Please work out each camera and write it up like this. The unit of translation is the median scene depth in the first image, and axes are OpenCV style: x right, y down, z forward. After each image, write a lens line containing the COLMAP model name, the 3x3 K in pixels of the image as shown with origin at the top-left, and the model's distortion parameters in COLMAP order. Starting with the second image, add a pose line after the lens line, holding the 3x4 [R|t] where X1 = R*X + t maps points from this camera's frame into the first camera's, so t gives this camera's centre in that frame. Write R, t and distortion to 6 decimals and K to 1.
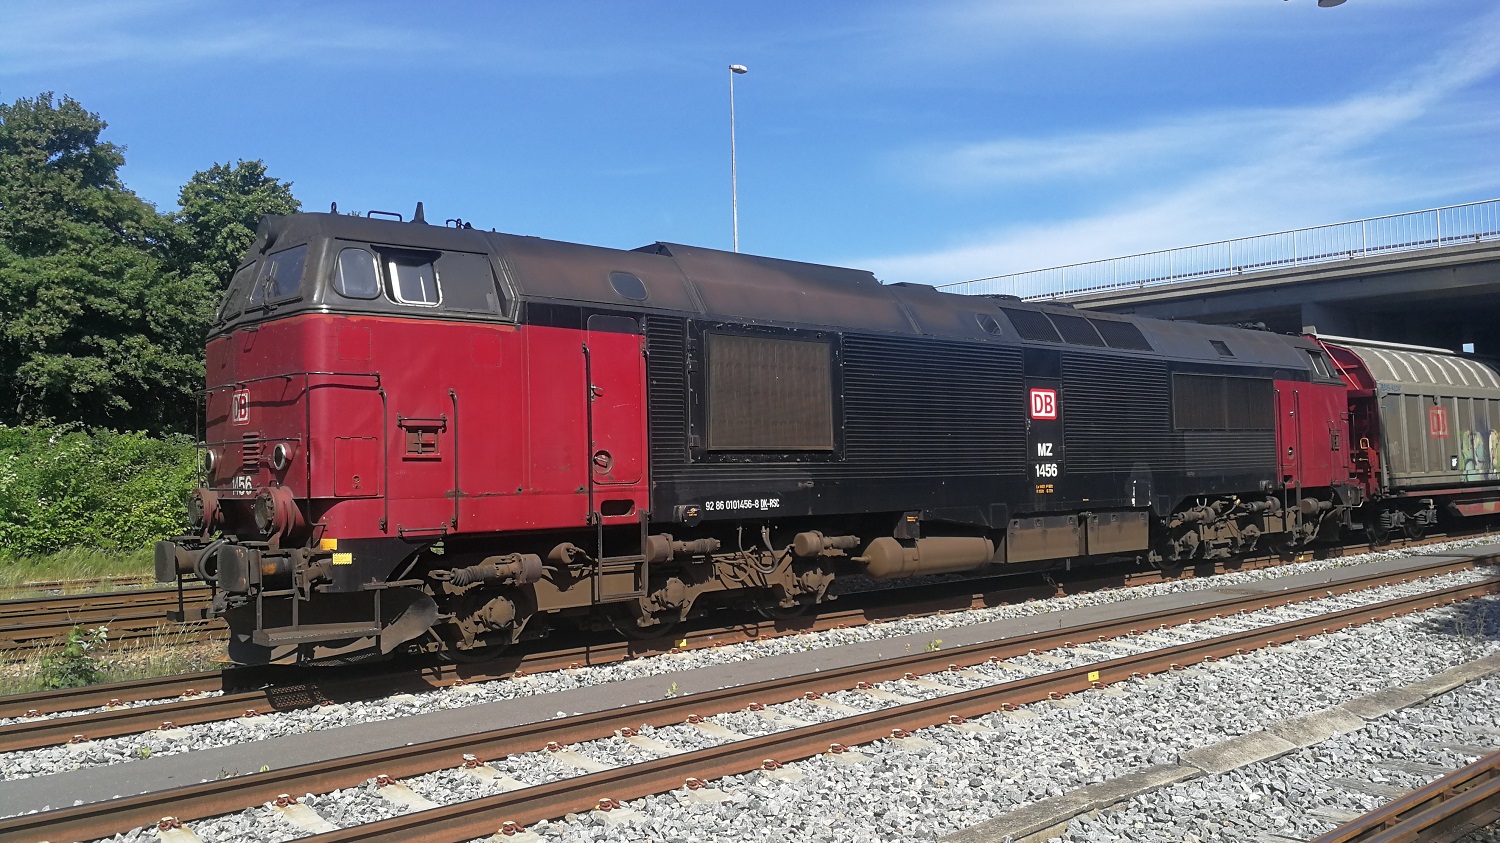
lens RADIAL K [[1235.0, 0, 727.9], [0, 1235.0, 421.6], [0, 0, 1]] dist [0.028838, -0.003577]
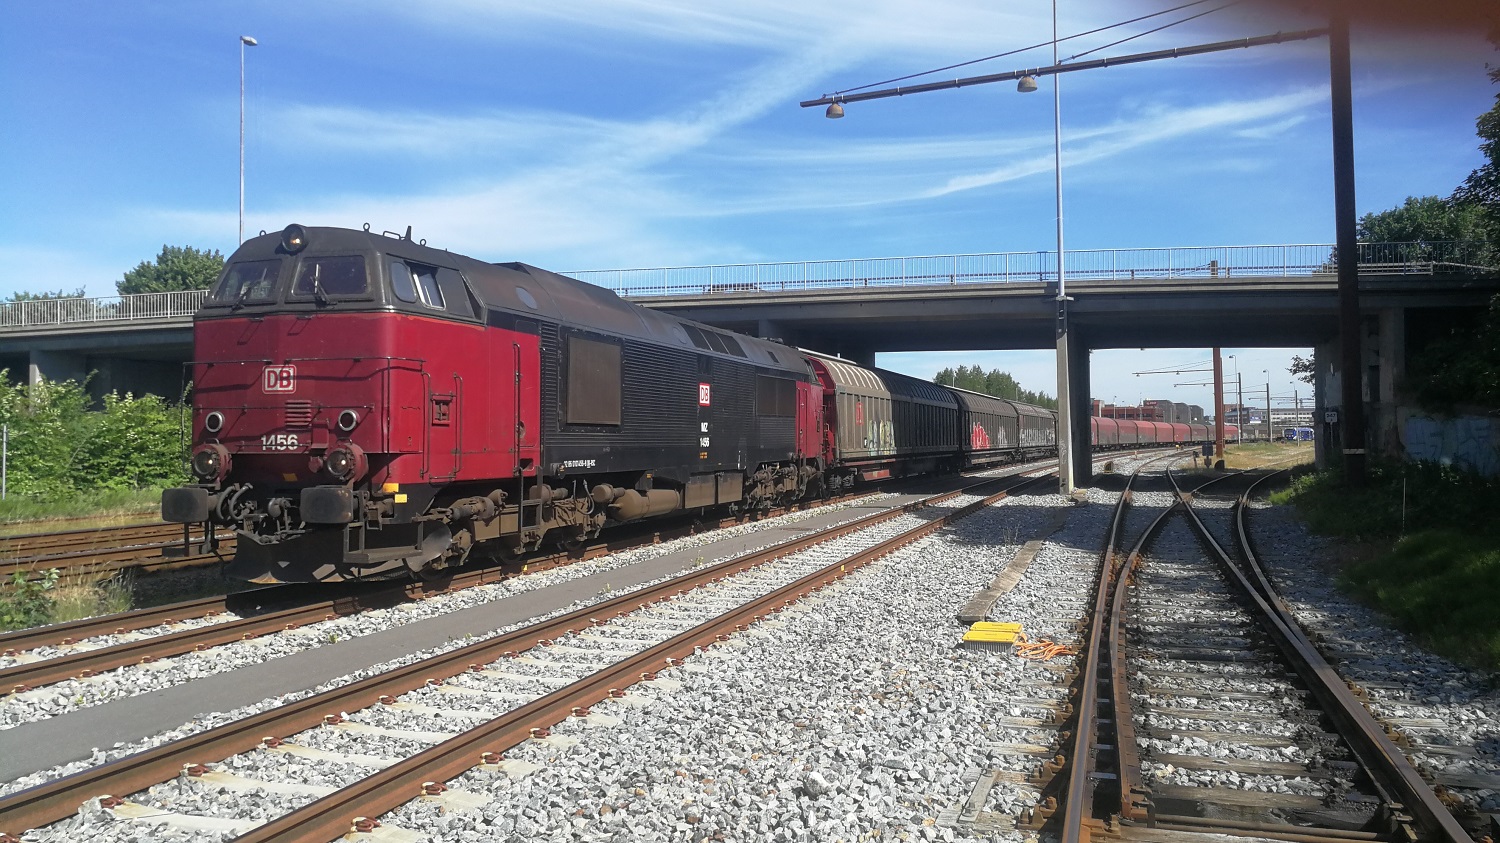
lens RADIAL K [[1235.0, 0, 727.9], [0, 1235.0, 421.6], [0, 0, 1]] dist [0.028838, -0.003577]
pose [[0.858038, 0.025608, 0.512947, -0.508821], [-0.035850, 0.999306, 0.010081, 0.001734], [-0.512333, -0.027039, 0.858361, -0.232006]]
